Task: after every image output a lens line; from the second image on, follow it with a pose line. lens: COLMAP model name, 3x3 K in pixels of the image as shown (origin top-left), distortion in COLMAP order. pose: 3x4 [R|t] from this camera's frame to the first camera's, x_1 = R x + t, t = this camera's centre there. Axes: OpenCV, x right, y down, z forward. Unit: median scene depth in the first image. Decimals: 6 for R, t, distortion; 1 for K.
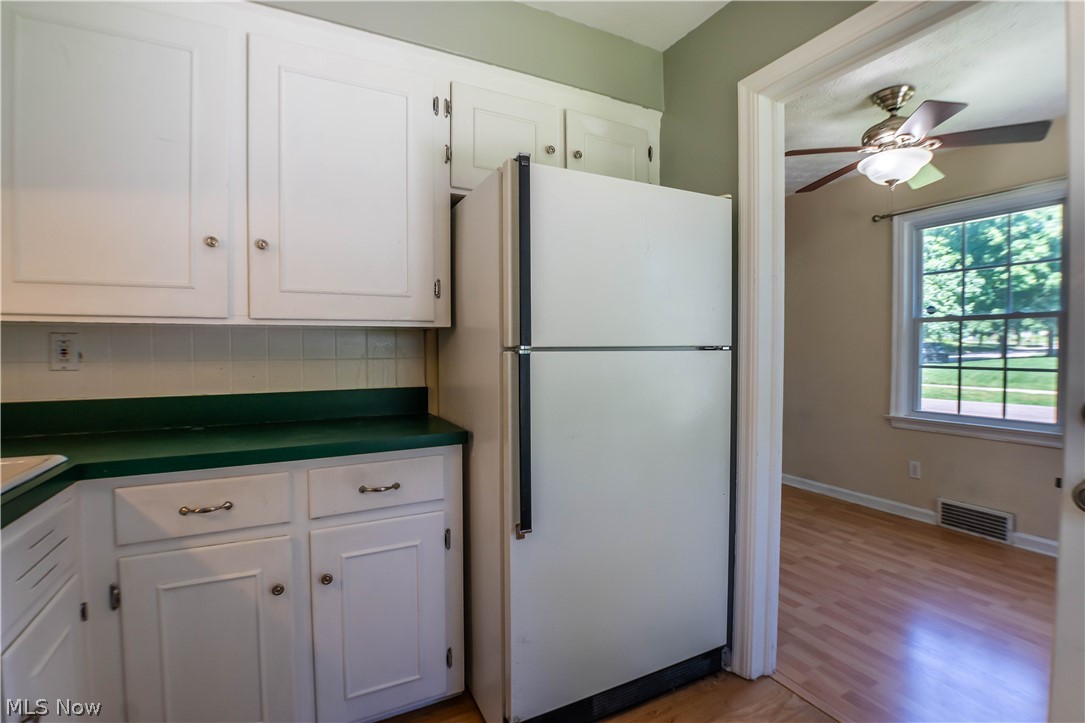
lens RADIAL K [[499.3, 0, 540.0], [0, 499.3, 359.1], [0, 0, 1]] dist [-0.024079, -0.000318]
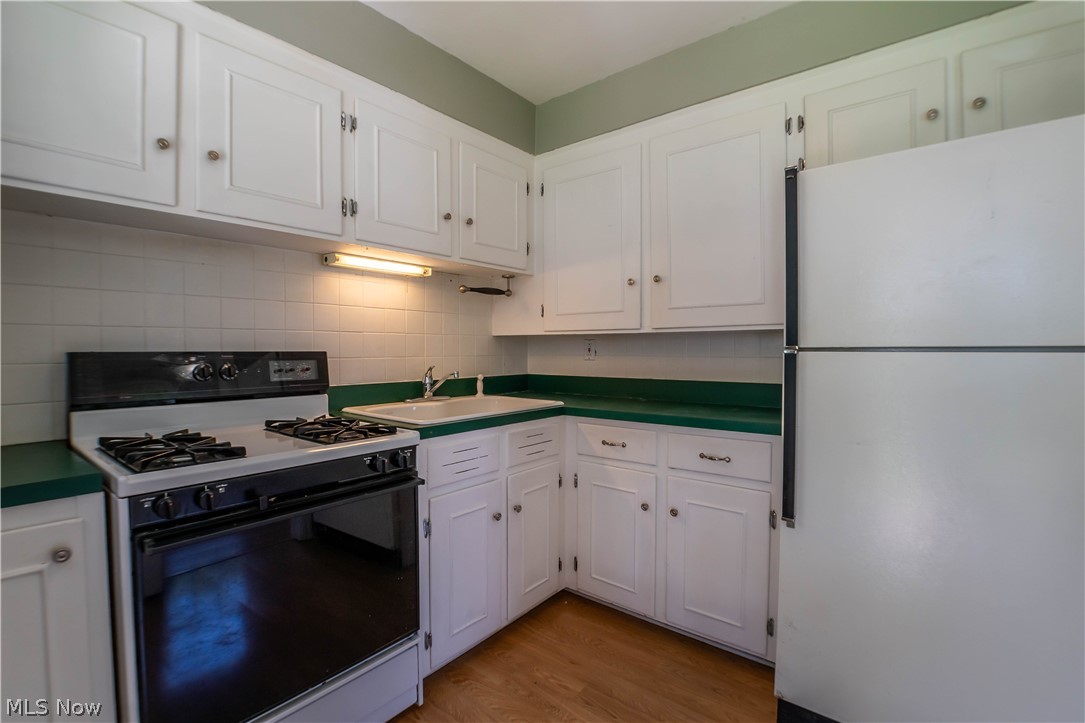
lens RADIAL K [[499.3, 0, 540.5], [0, 499.3, 360.8], [0, 0, 1]] dist [-0.024079, -0.000318]
pose [[0.402619, 0.024007, -0.915053, 0.698657], [-0.019466, 0.999655, 0.017661, -0.003583], [0.915161, 0.010702, 0.402947, 0.078720]]
